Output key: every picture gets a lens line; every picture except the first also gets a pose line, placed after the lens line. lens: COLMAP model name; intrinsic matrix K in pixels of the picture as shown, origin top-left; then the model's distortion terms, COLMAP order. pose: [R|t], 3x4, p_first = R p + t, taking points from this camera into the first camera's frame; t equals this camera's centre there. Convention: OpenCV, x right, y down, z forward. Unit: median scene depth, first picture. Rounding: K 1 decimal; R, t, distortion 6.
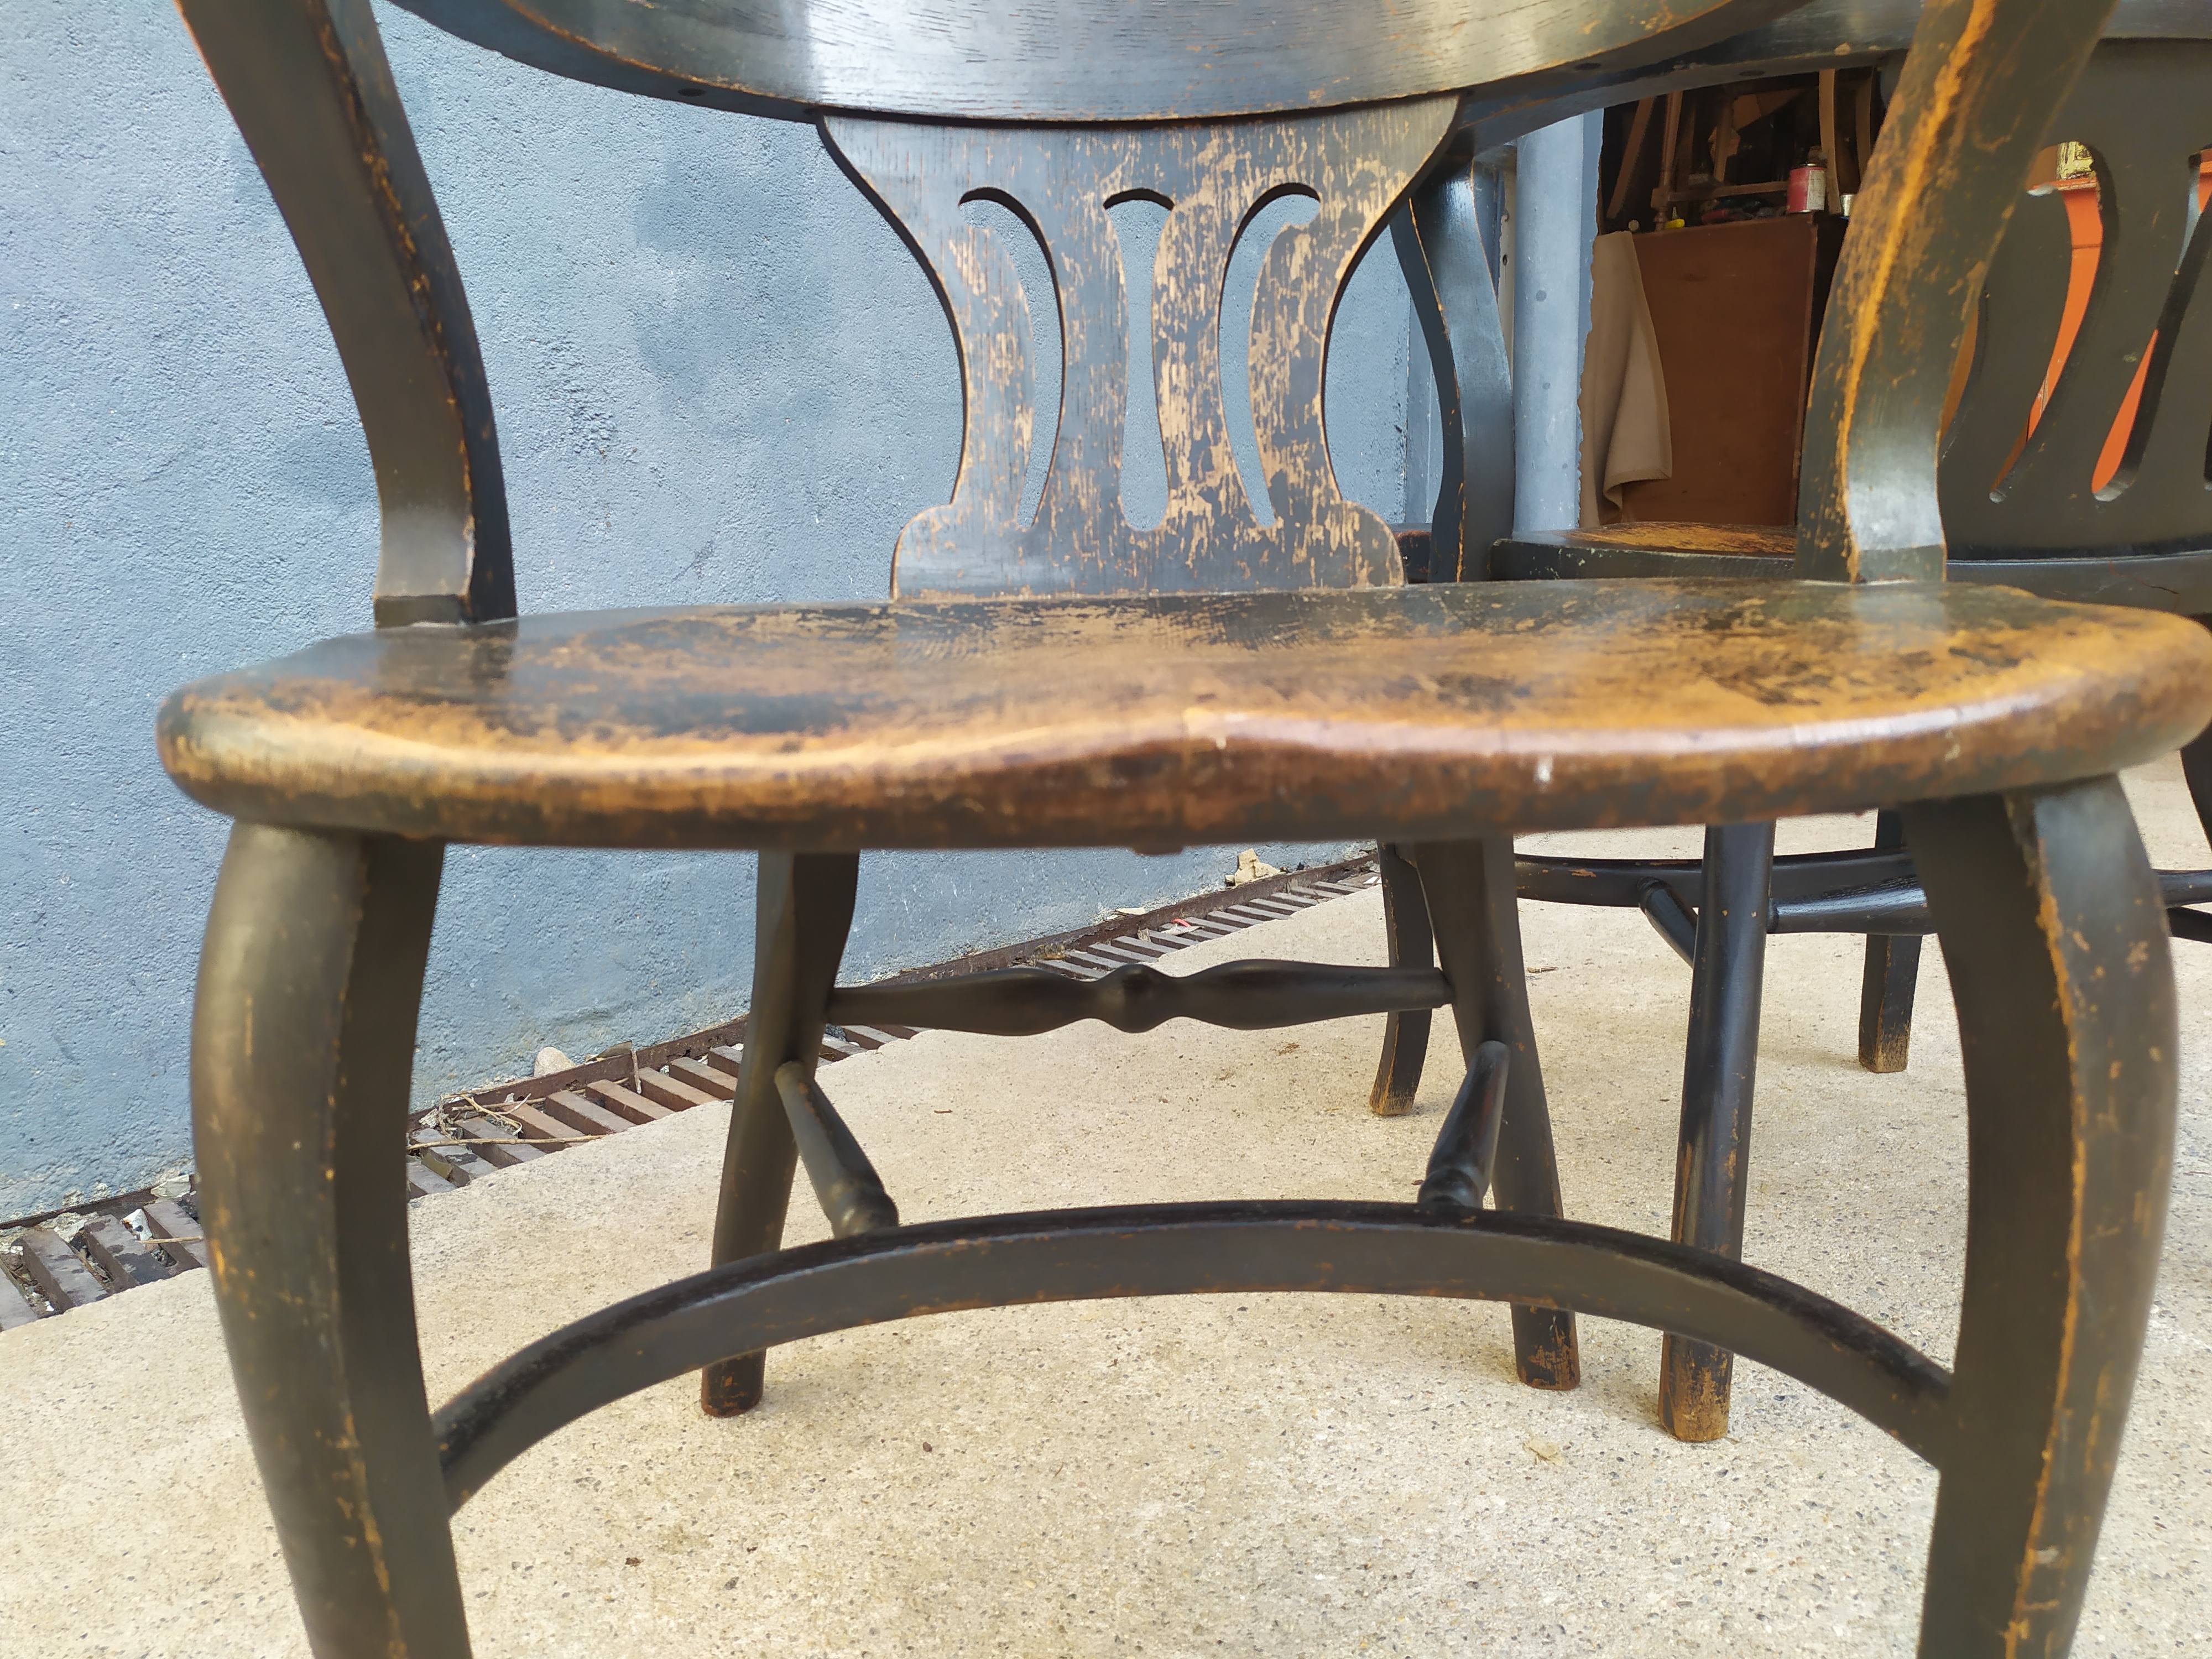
lens RADIAL K [[1658.8, 0, 1107.2], [0, 1658.8, 824.8], [0, 0, 1]] dist [0.076293, -0.097030]
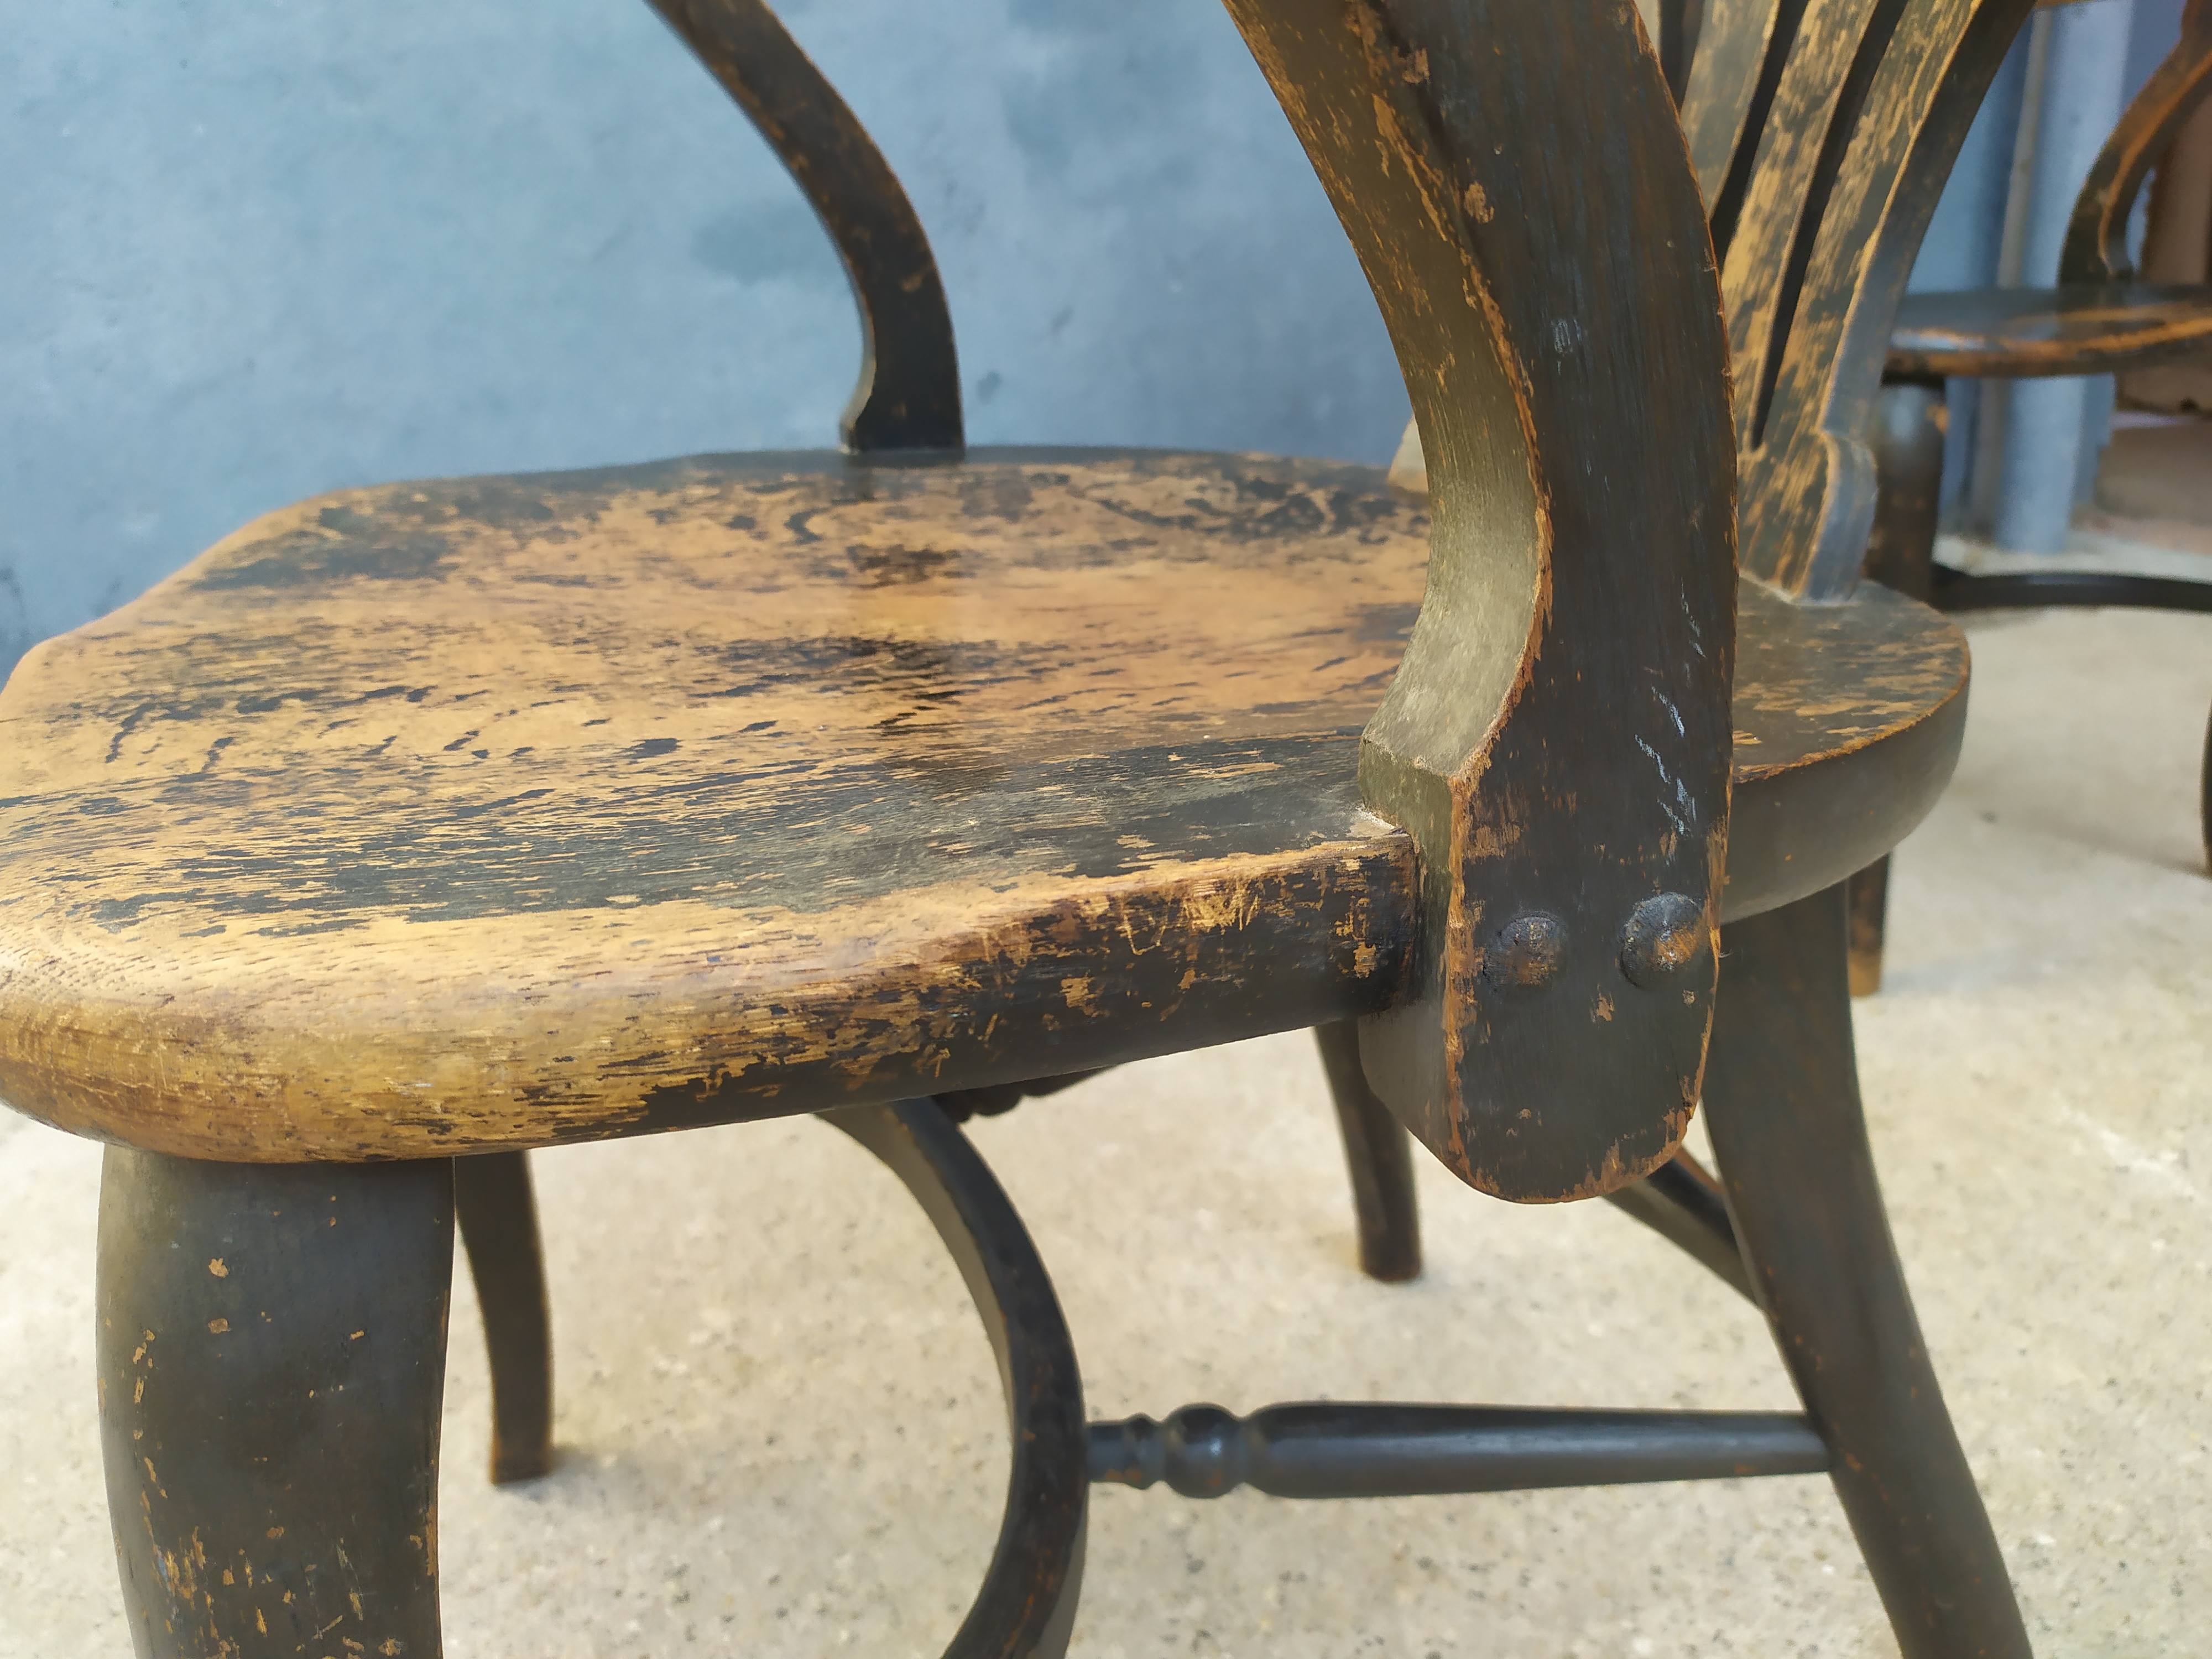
lens RADIAL K [[1737.4, 0, 1103.1], [0, 1737.4, 817.5], [0, 0, 1]] dist [0.021802, -0.035473]
pose [[0.937515, 0.109764, -0.330177, 0.207180], [-0.062876, 0.986760, 0.149504, -0.014249], [0.342216, -0.119402, 0.932004, -0.090809]]
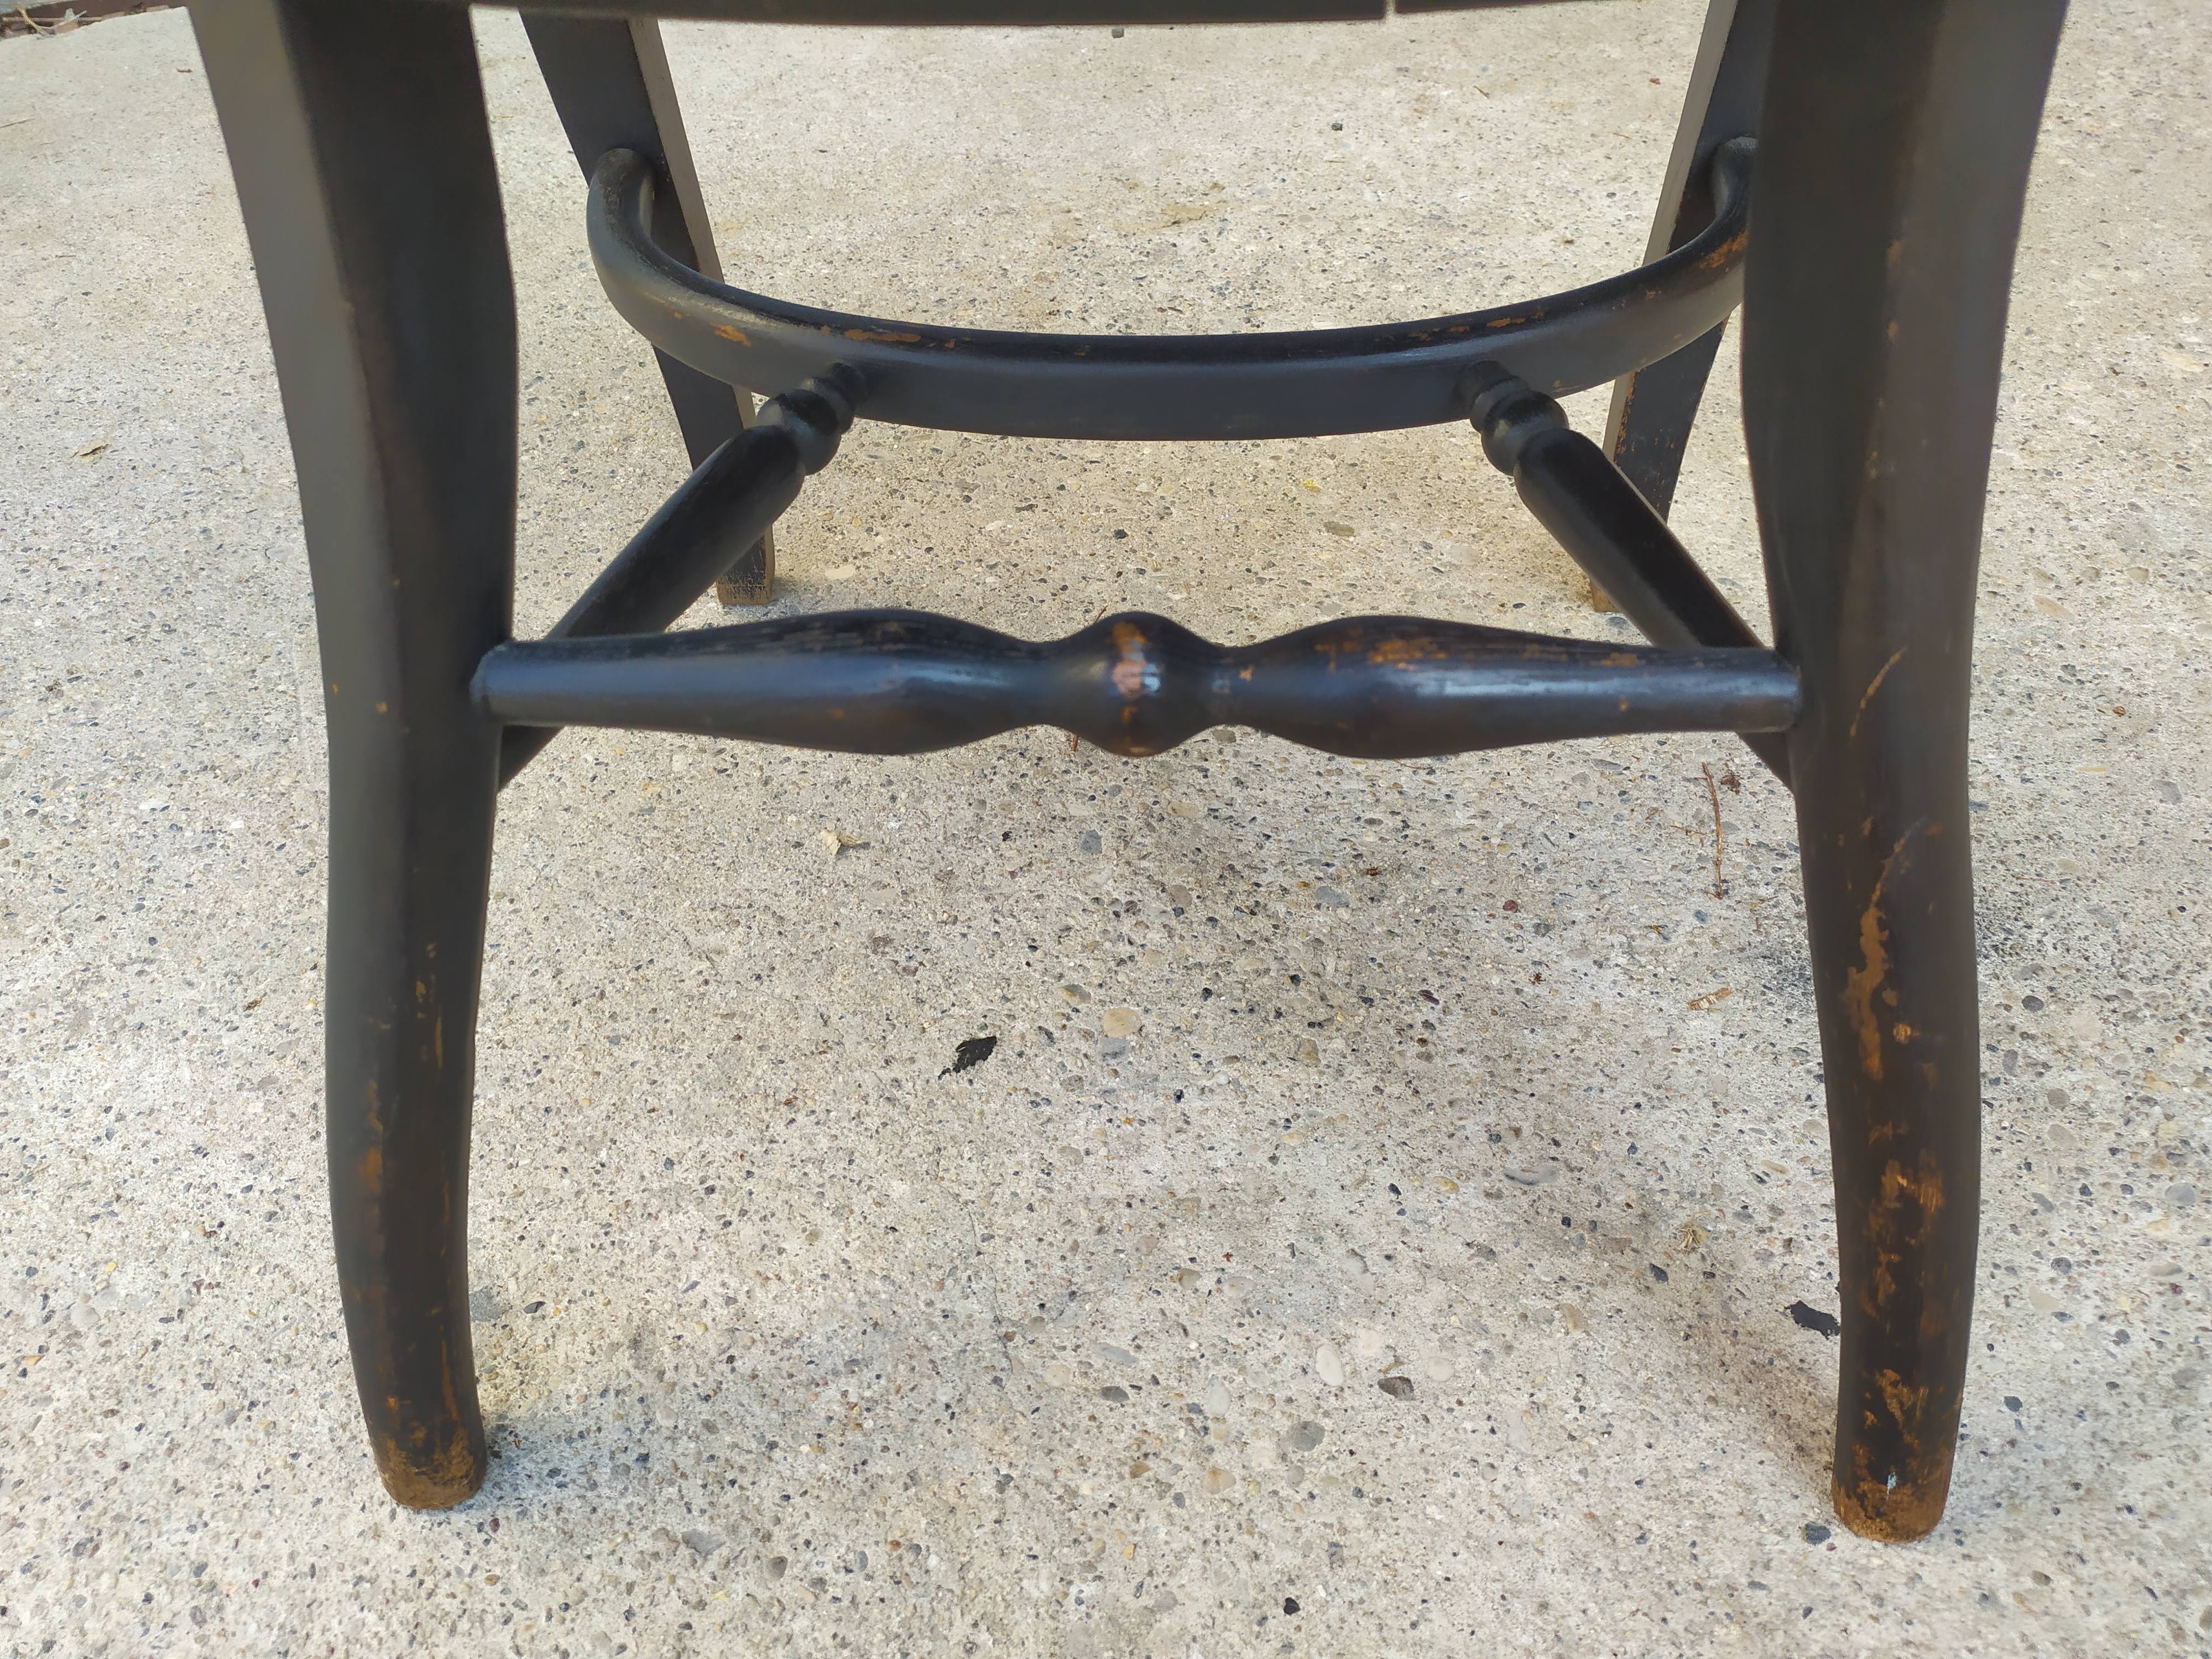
lens RADIAL K [[1645.1, 0, 1128.8], [0, 1645.1, 913.2], [0, 0, 1]] dist [0.049269, -0.063183]
pose [[0.947745, 0.229489, -0.221618, 0.619683], [-0.059443, 0.809525, 0.584068, -0.027679], [0.313443, -0.540373, 0.780865, 0.104141]]
